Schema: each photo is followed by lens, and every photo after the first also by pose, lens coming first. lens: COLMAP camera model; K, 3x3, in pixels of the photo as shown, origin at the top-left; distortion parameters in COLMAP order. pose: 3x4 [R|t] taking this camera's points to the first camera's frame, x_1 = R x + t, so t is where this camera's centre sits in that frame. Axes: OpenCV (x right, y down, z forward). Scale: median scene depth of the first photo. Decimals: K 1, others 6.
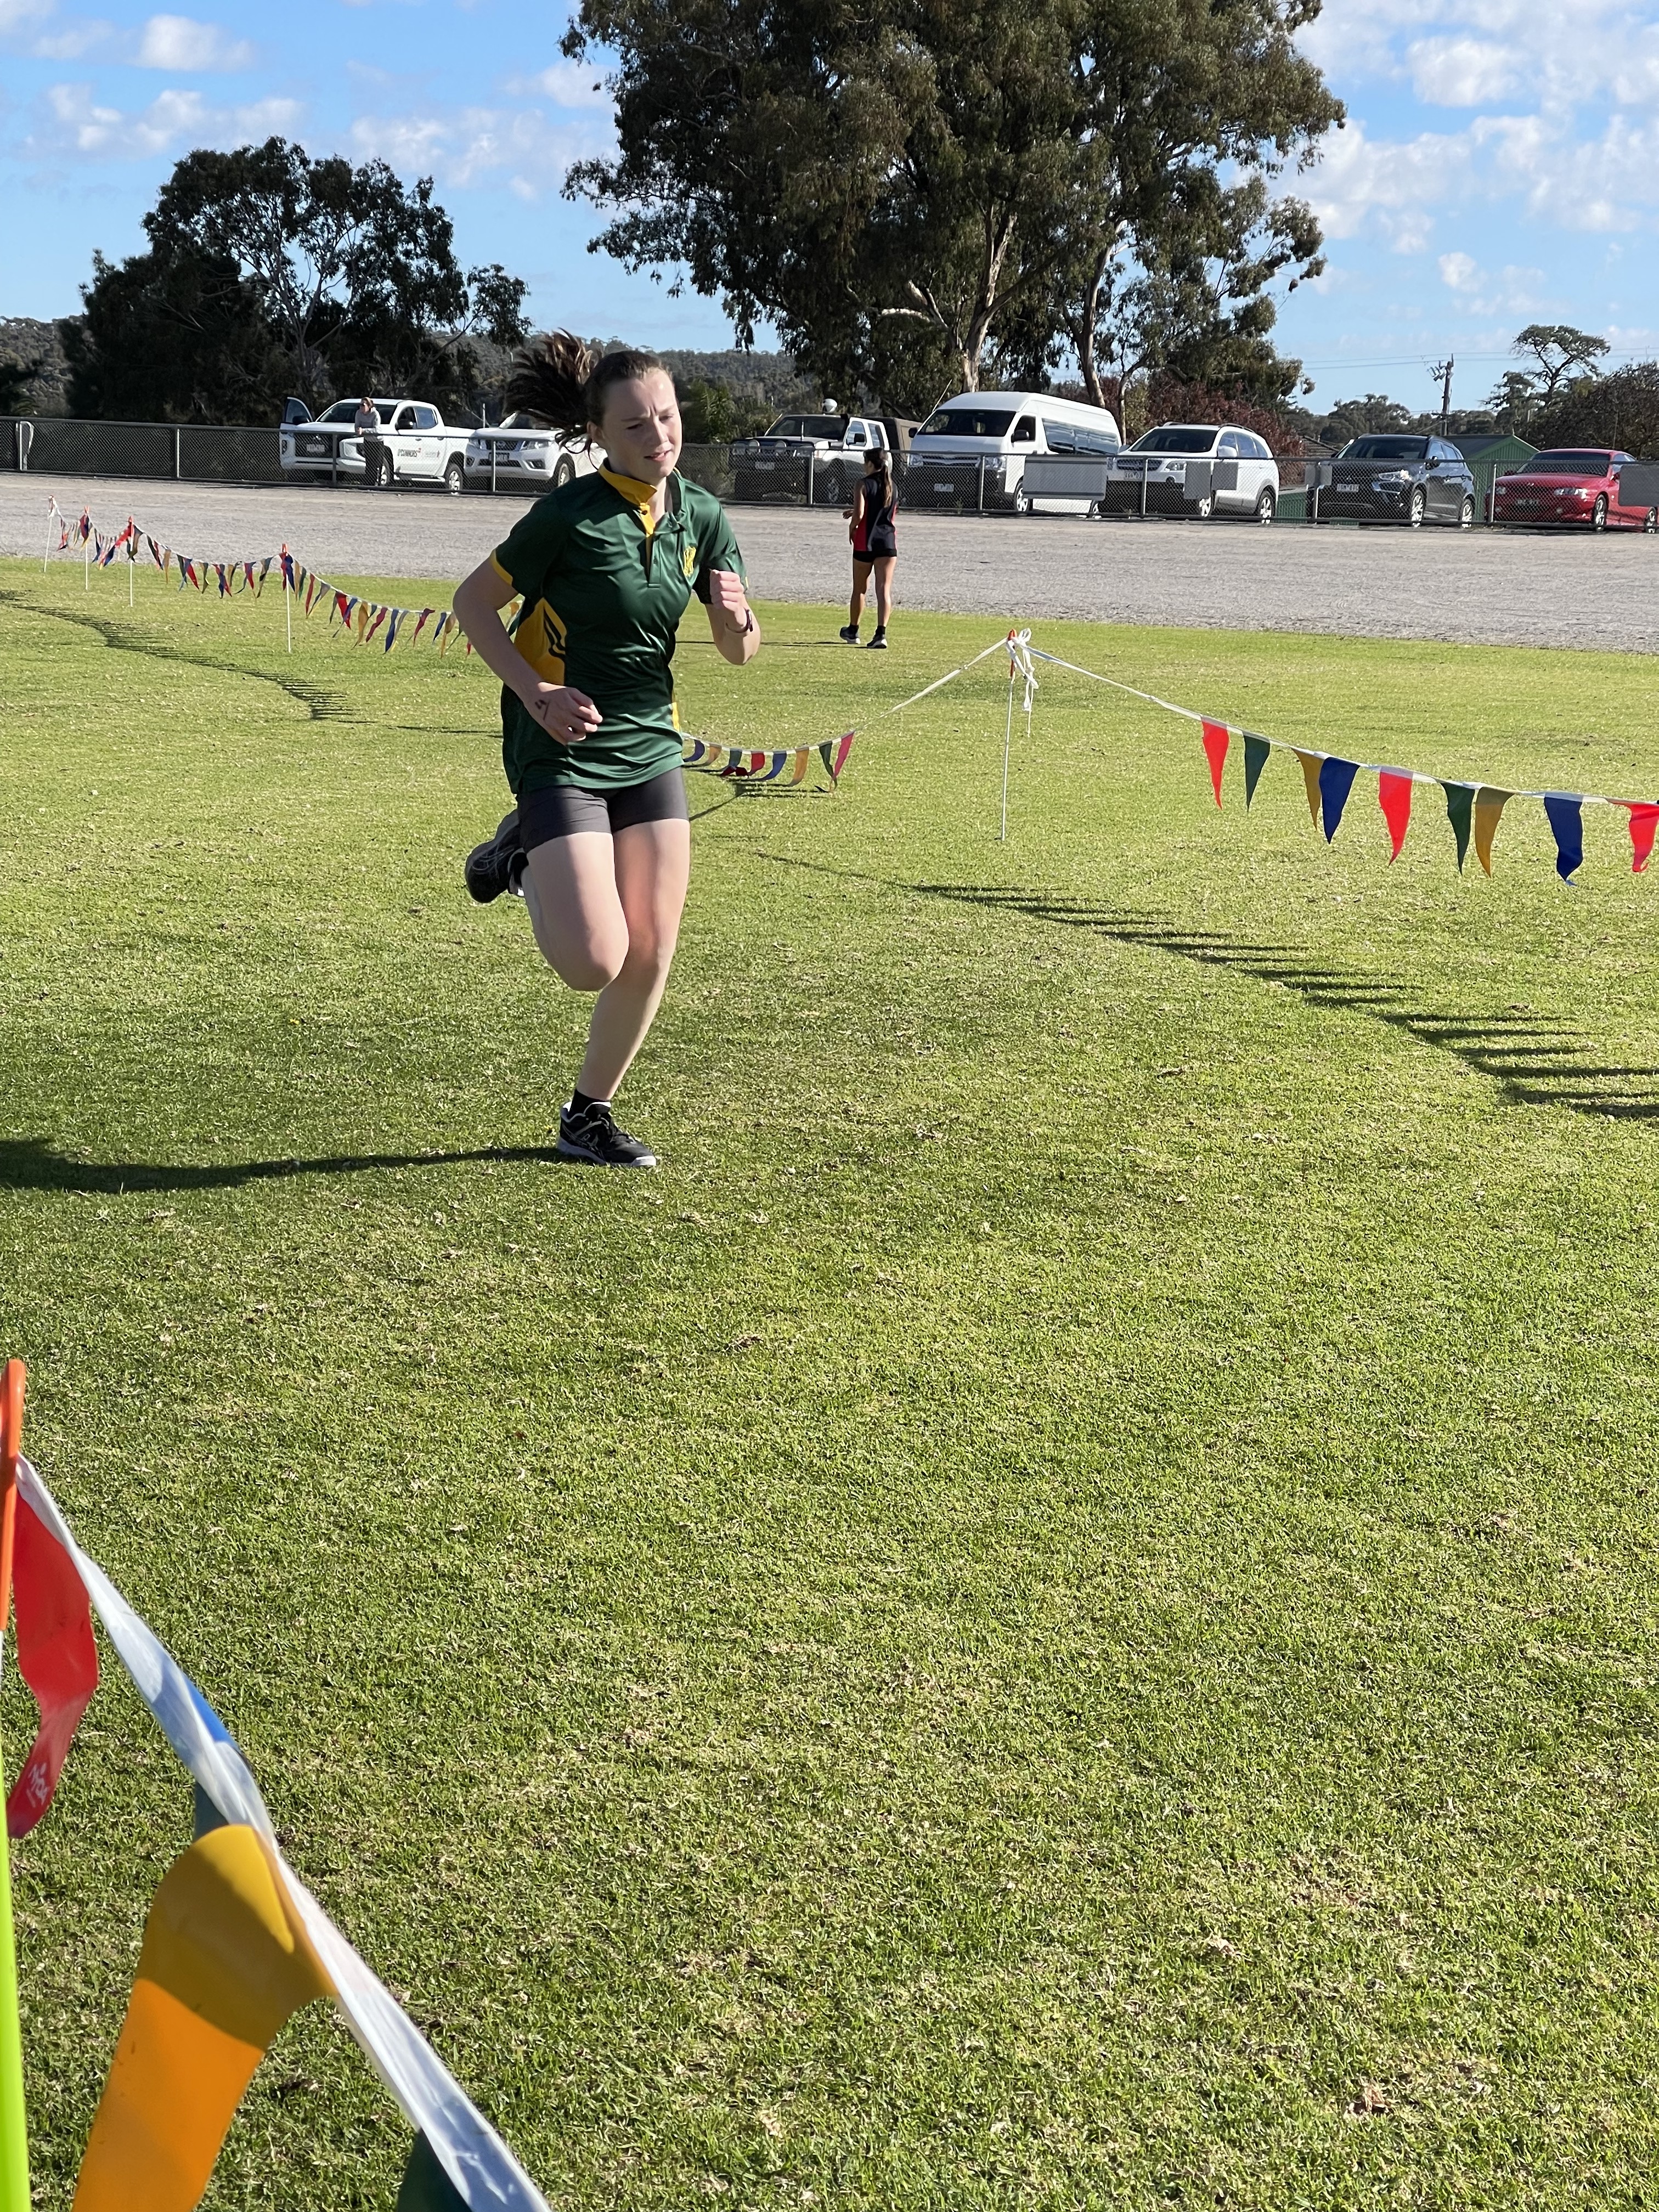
lens RADIAL K [[4211.4, 0, 821.6], [0, 4211.4, 1091.5], [0, 0, 1]] dist [0.178073, 0.764332]
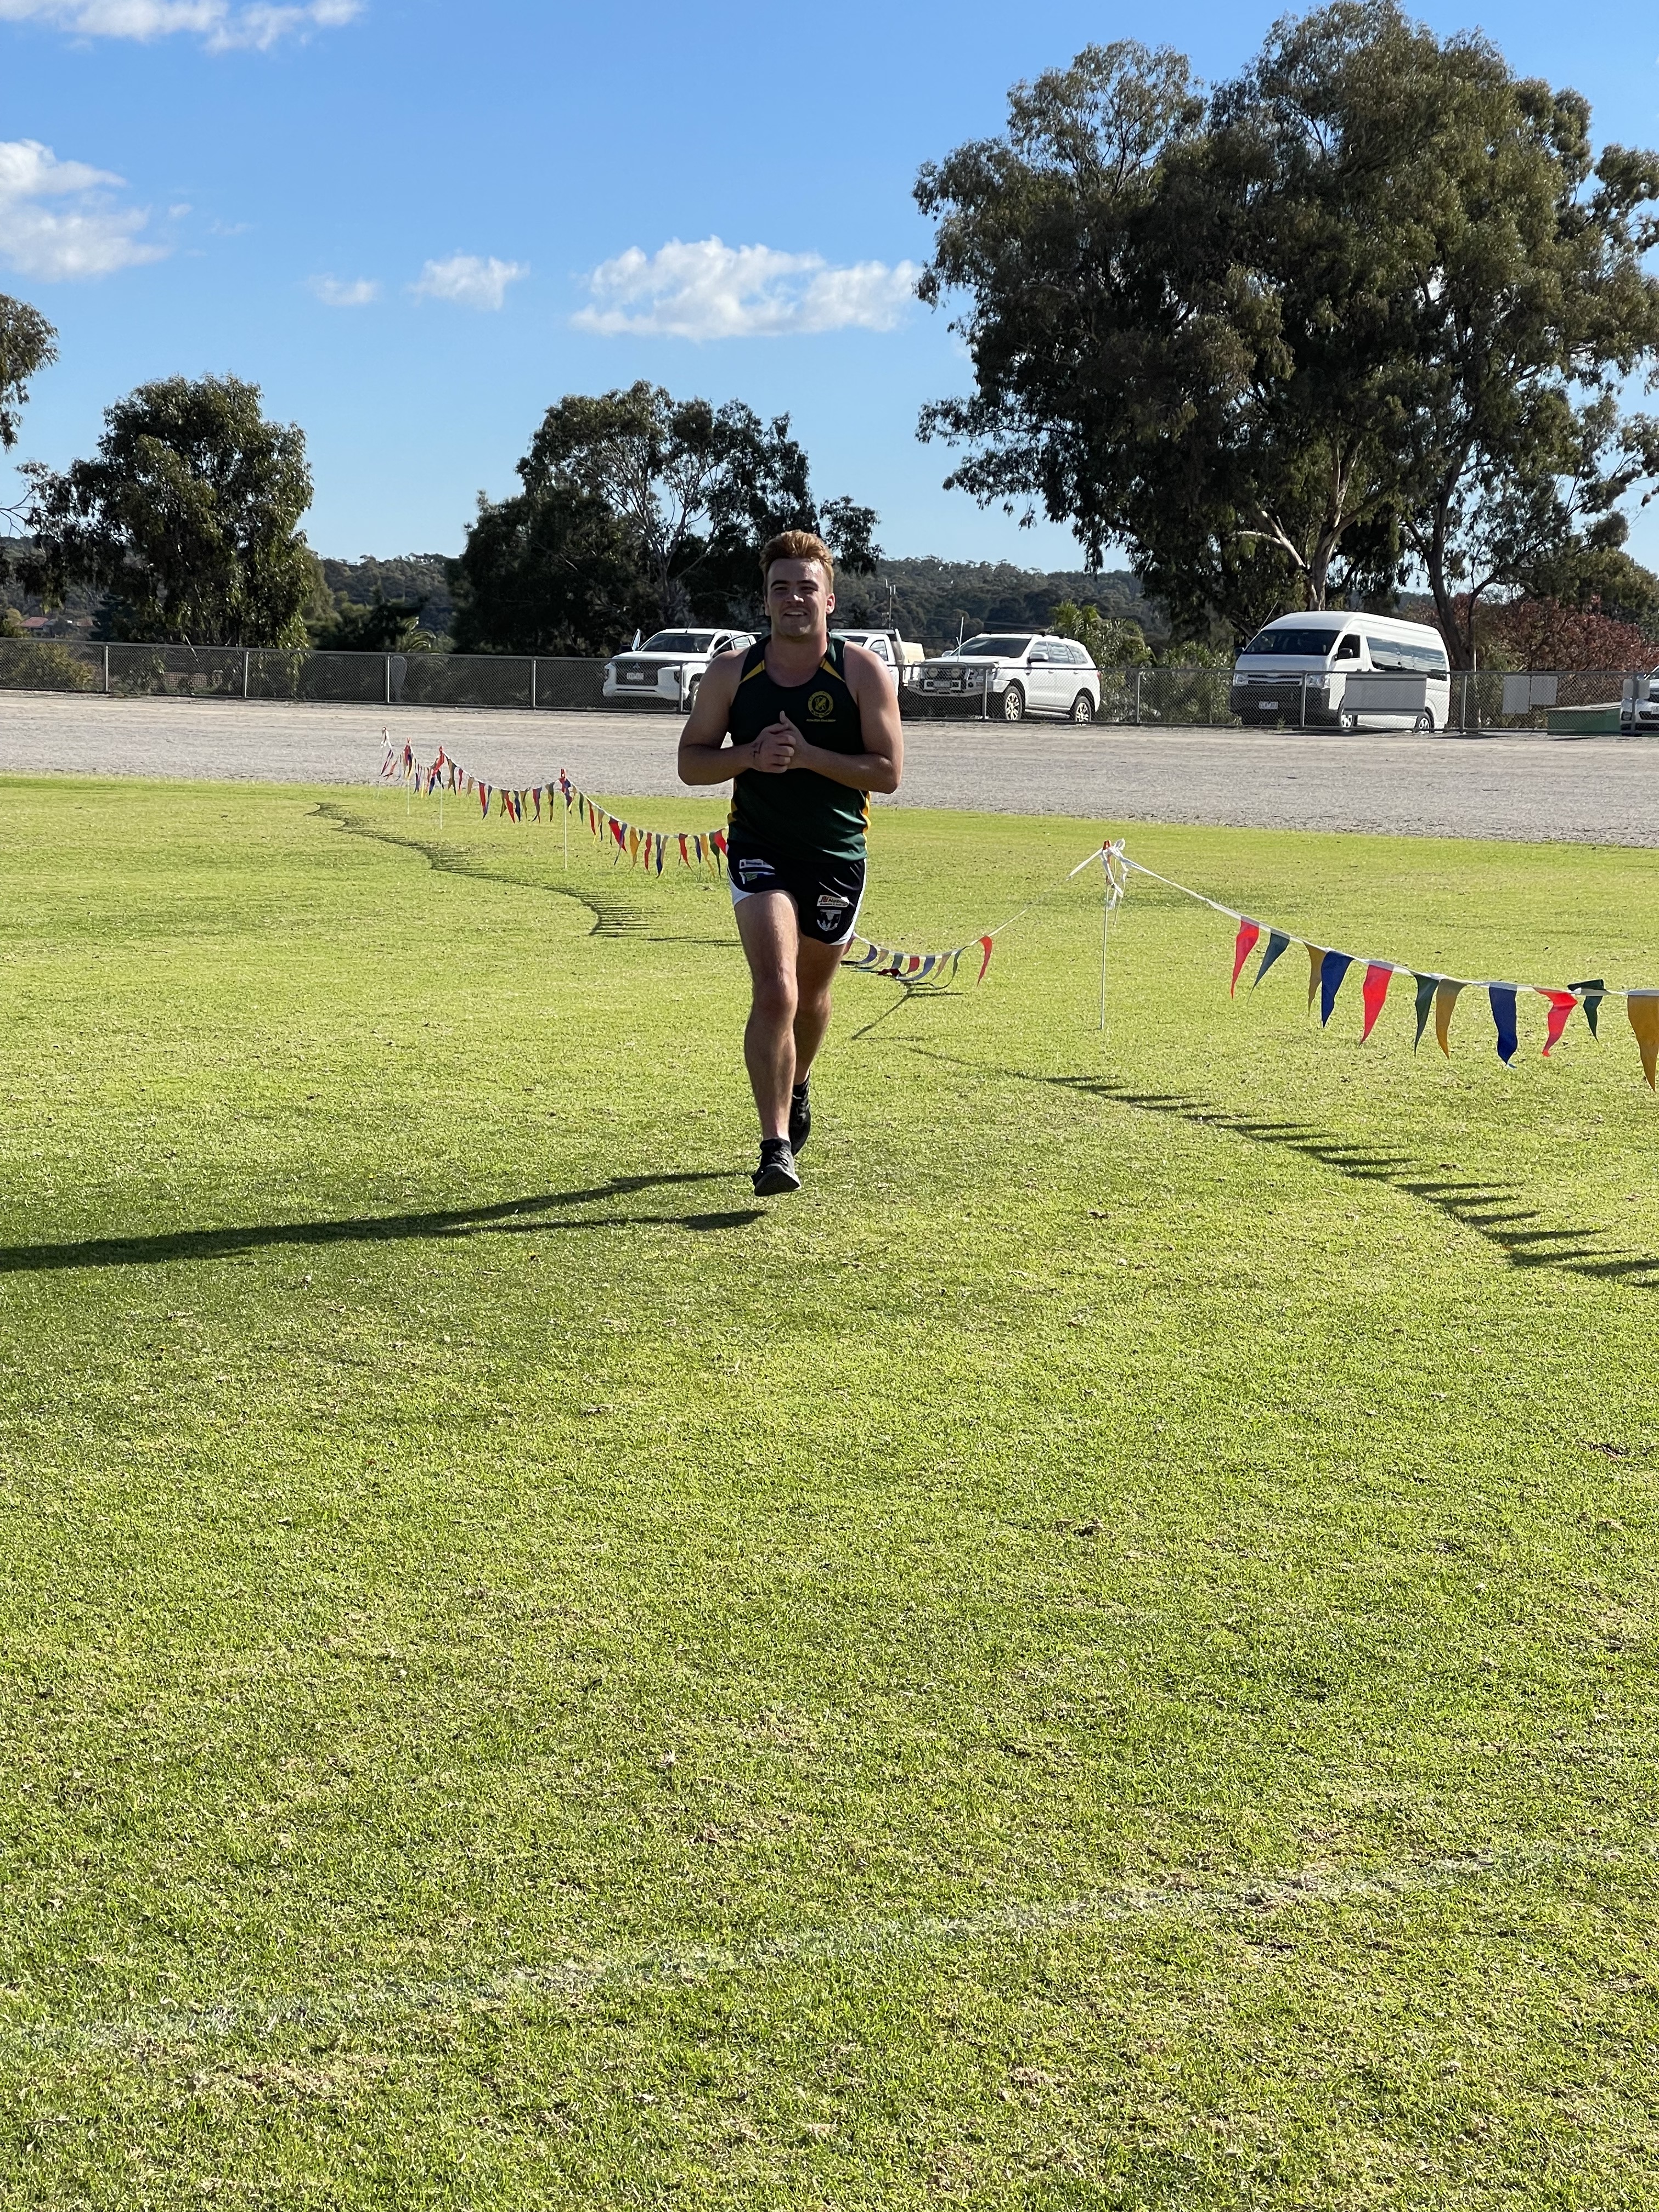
lens RADIAL K [[4207.5, 0, 819.5], [0, 4207.5, 1154.6], [0, 0, 1]] dist [0.188400, 0.606201]
pose [[0.995632, -0.000408, -0.093363, 0.112312], [-0.002958, 0.999351, -0.035913, 0.020227], [0.093317, 0.036032, 0.994984, -0.165819]]
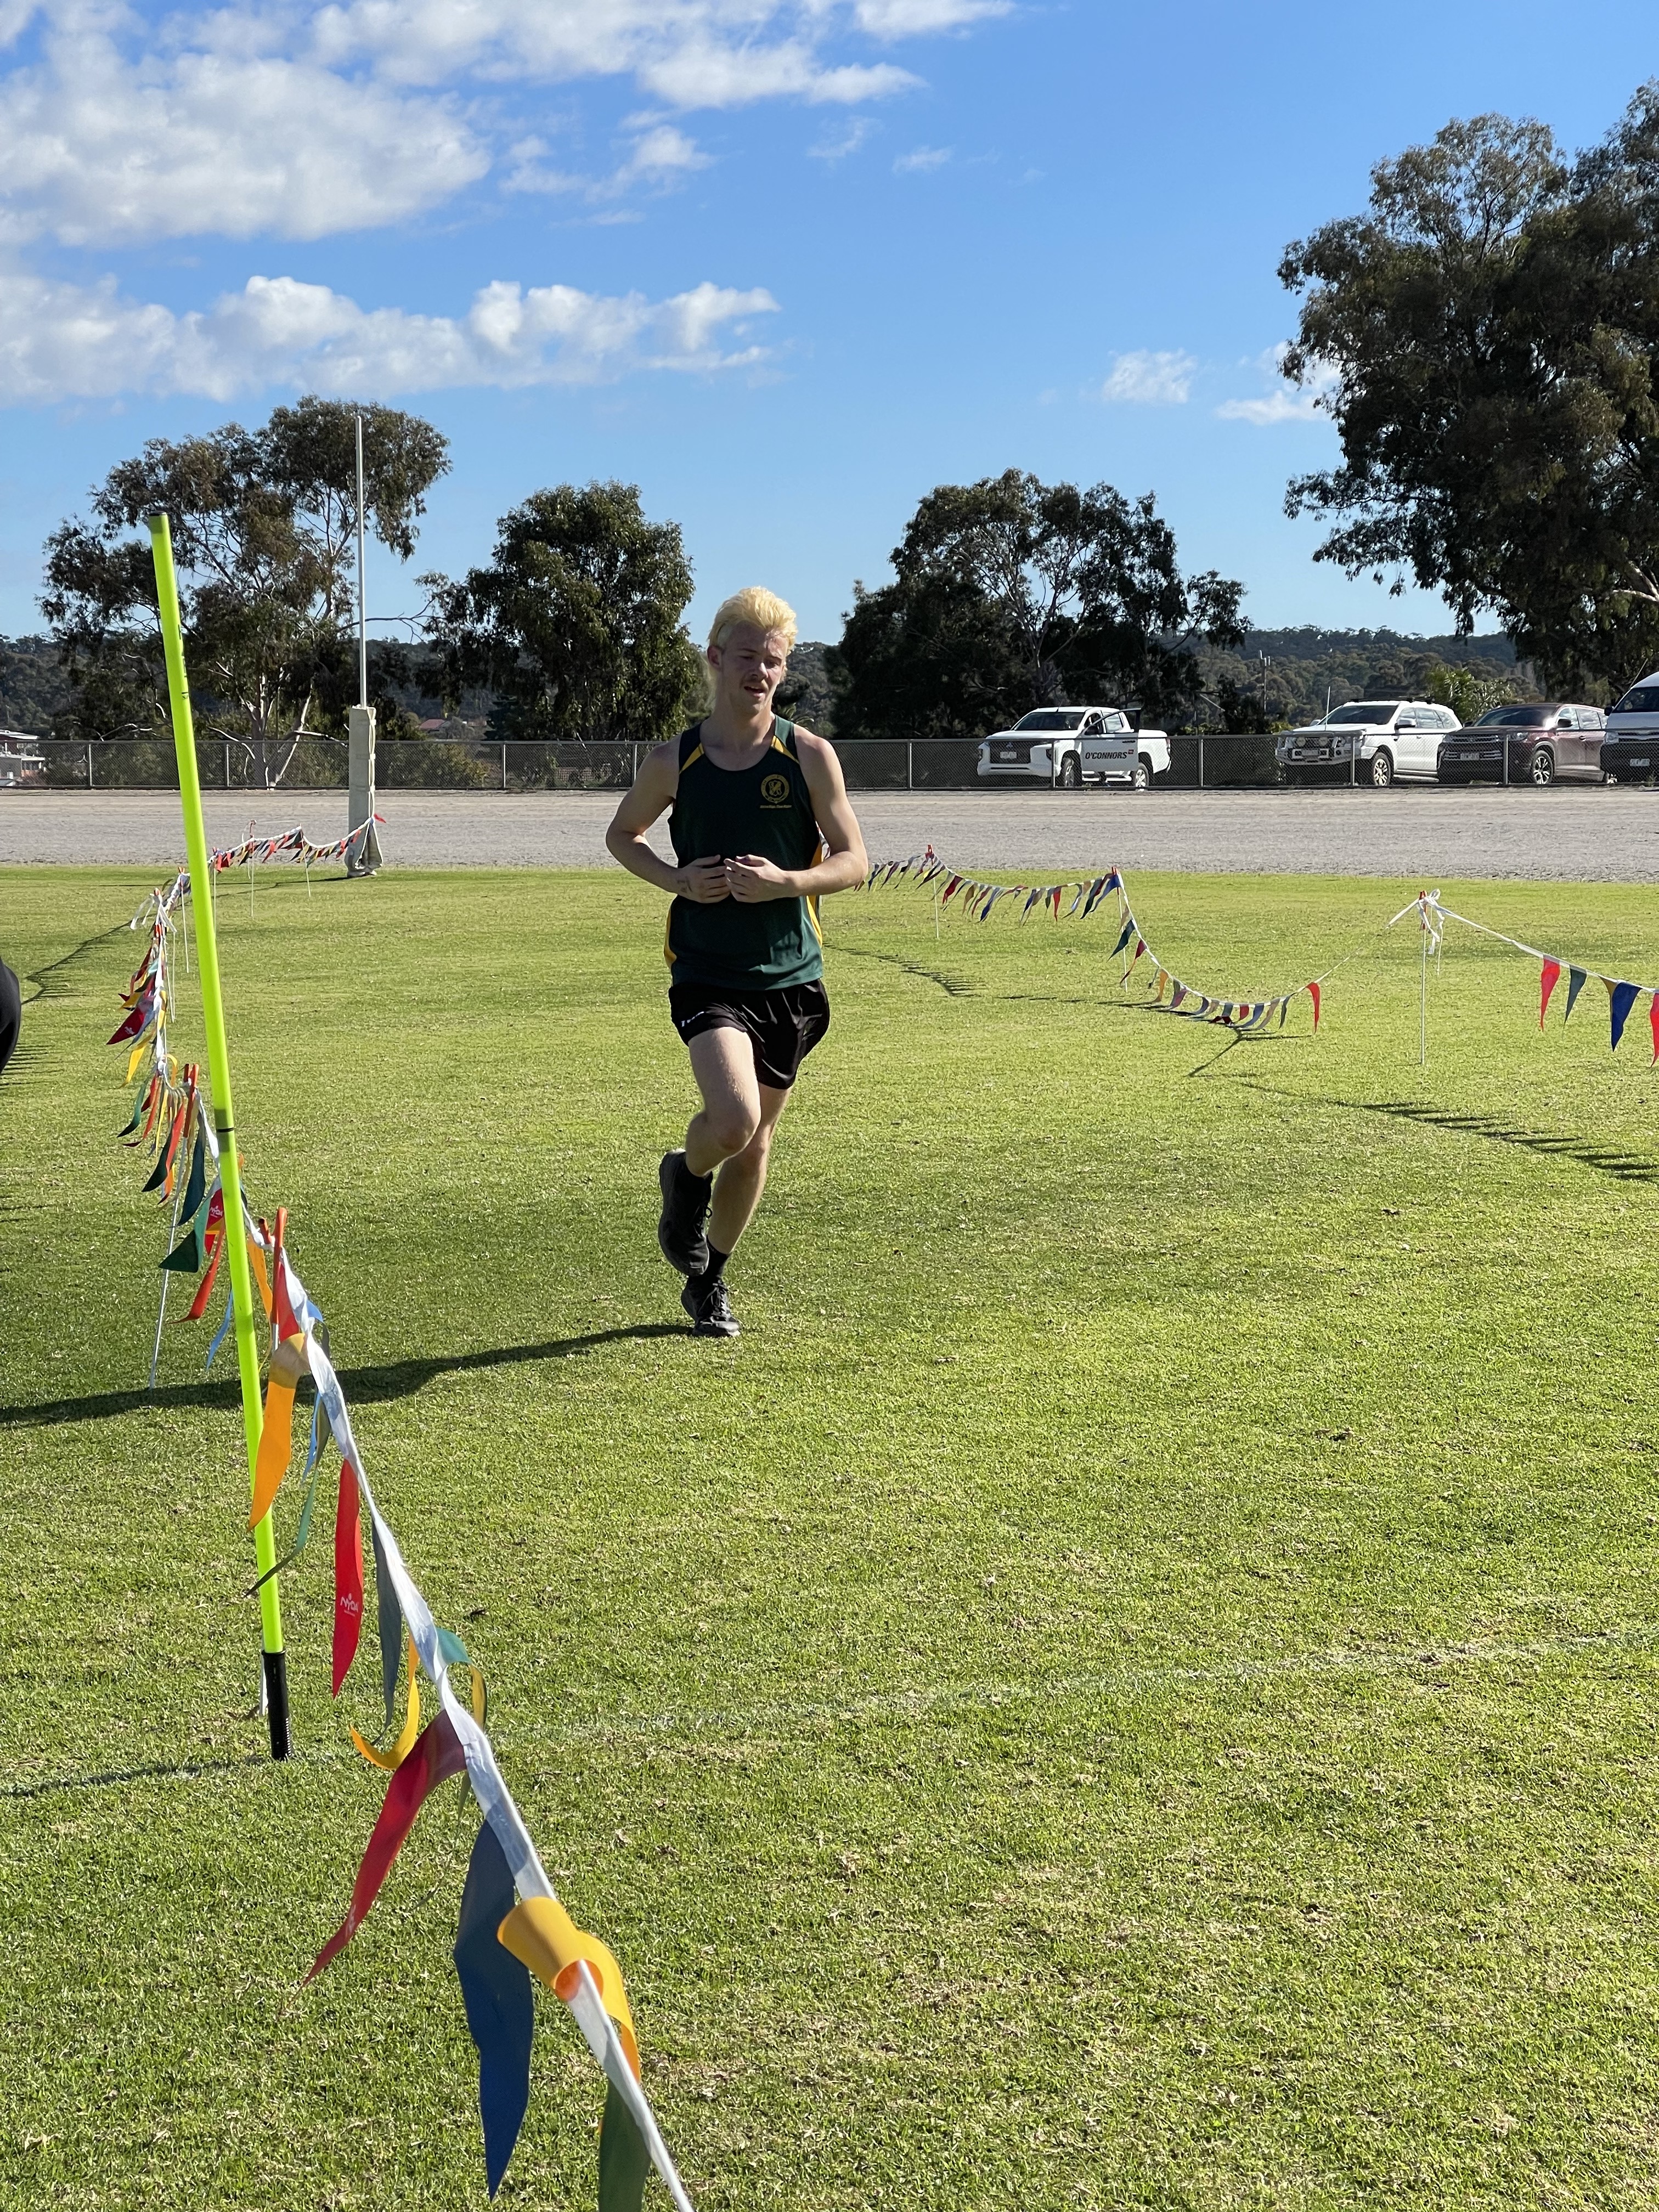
lens RADIAL K [[4205.9, 0, 786.1], [0, 4205.9, 1110.3], [0, 0, 1]] dist [0.199906, 0.442814]
pose [[0.981112, -0.025026, -0.191817, 0.148863], [0.012688, 0.997786, -0.065281, 0.046910], [0.193026, 0.061614, 0.979257, -0.341627]]
